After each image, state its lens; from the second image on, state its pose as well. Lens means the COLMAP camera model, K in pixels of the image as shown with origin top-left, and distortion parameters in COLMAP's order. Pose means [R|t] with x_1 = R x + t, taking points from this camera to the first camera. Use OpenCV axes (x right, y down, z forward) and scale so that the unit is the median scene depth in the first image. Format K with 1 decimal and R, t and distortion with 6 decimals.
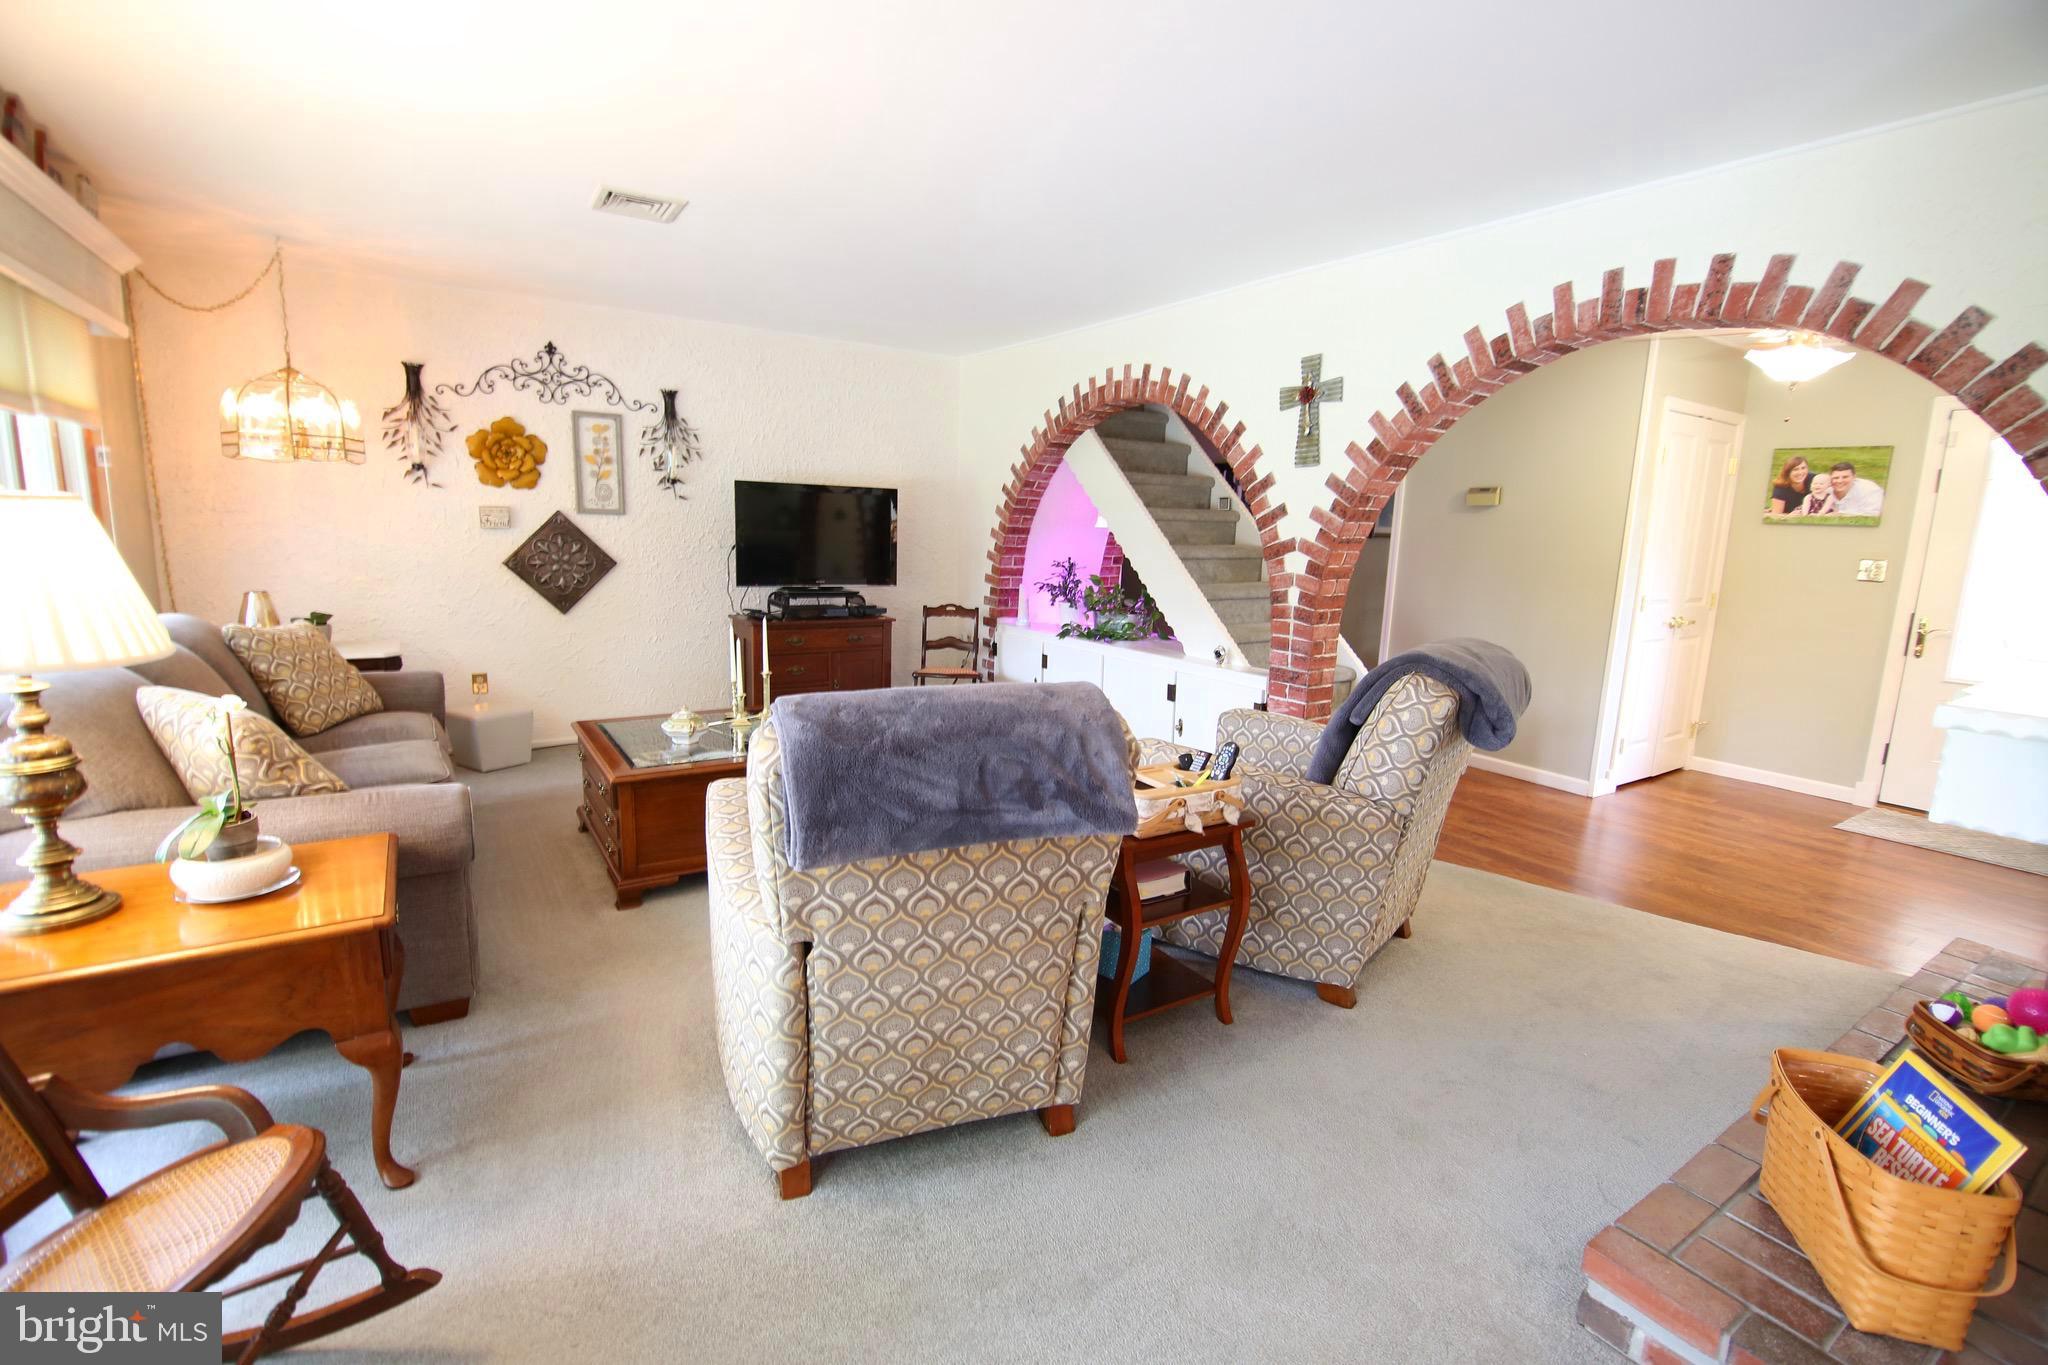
lens RADIAL K [[910.5, 0, 1025.2], [0, 910.5, 675.4], [0, 0, 1]] dist [0.003885, -0.014996]
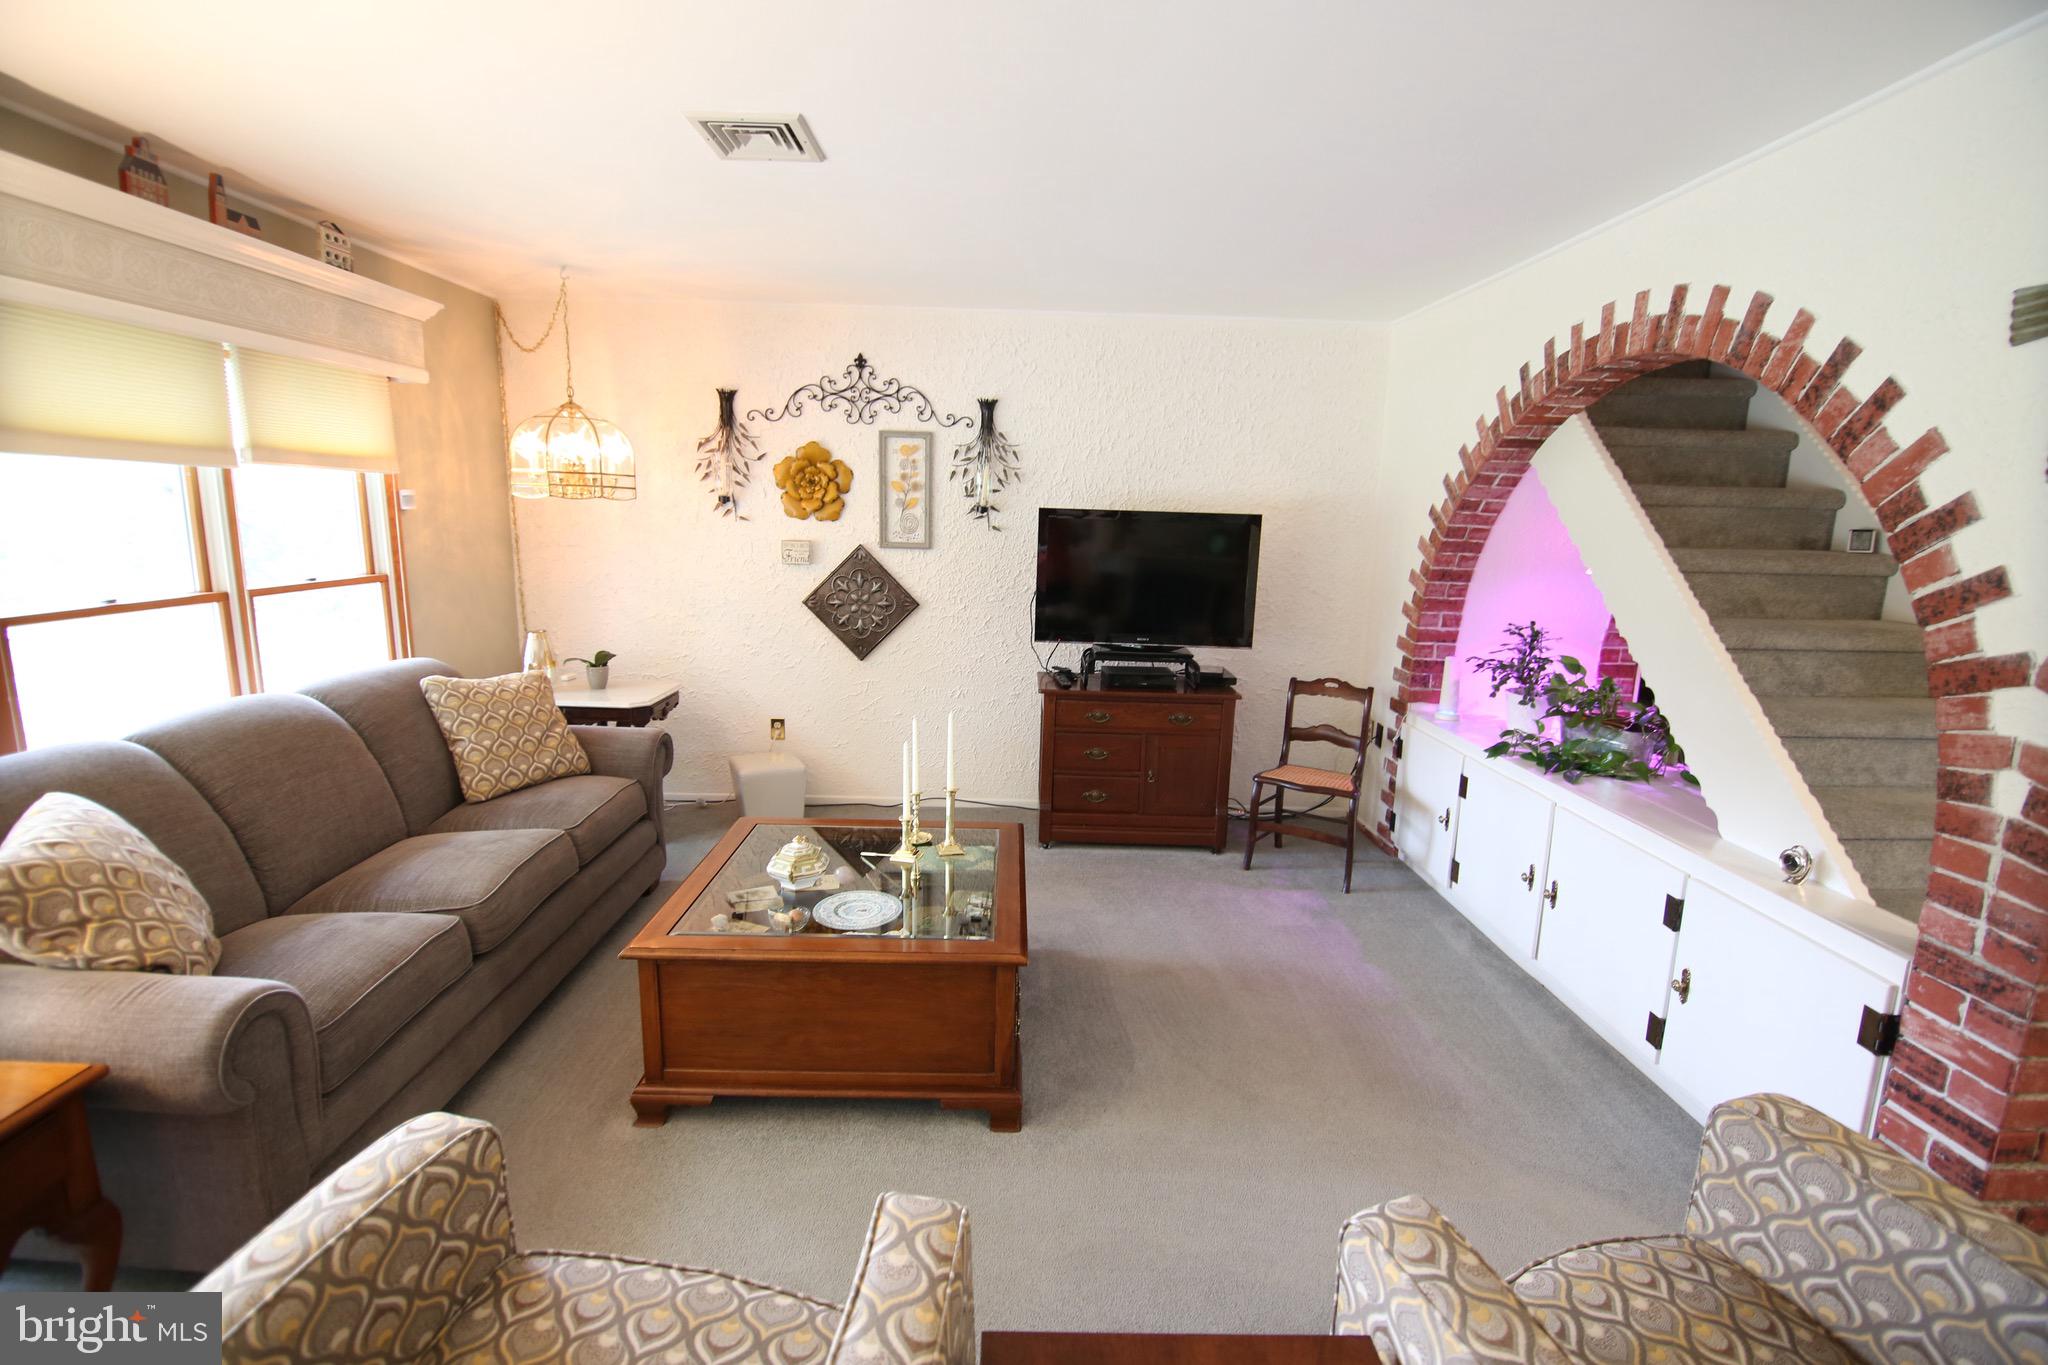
lens RADIAL K [[910.5, 0, 1025.2], [0, 910.5, 675.4], [0, 0, 1]] dist [0.003885, -0.014996]
pose [[0.844952, 0.086632, -0.527780, 0.099642], [-0.089878, 0.995761, 0.019557, -0.084235], [0.527236, 0.030911, 0.849156, 0.328558]]
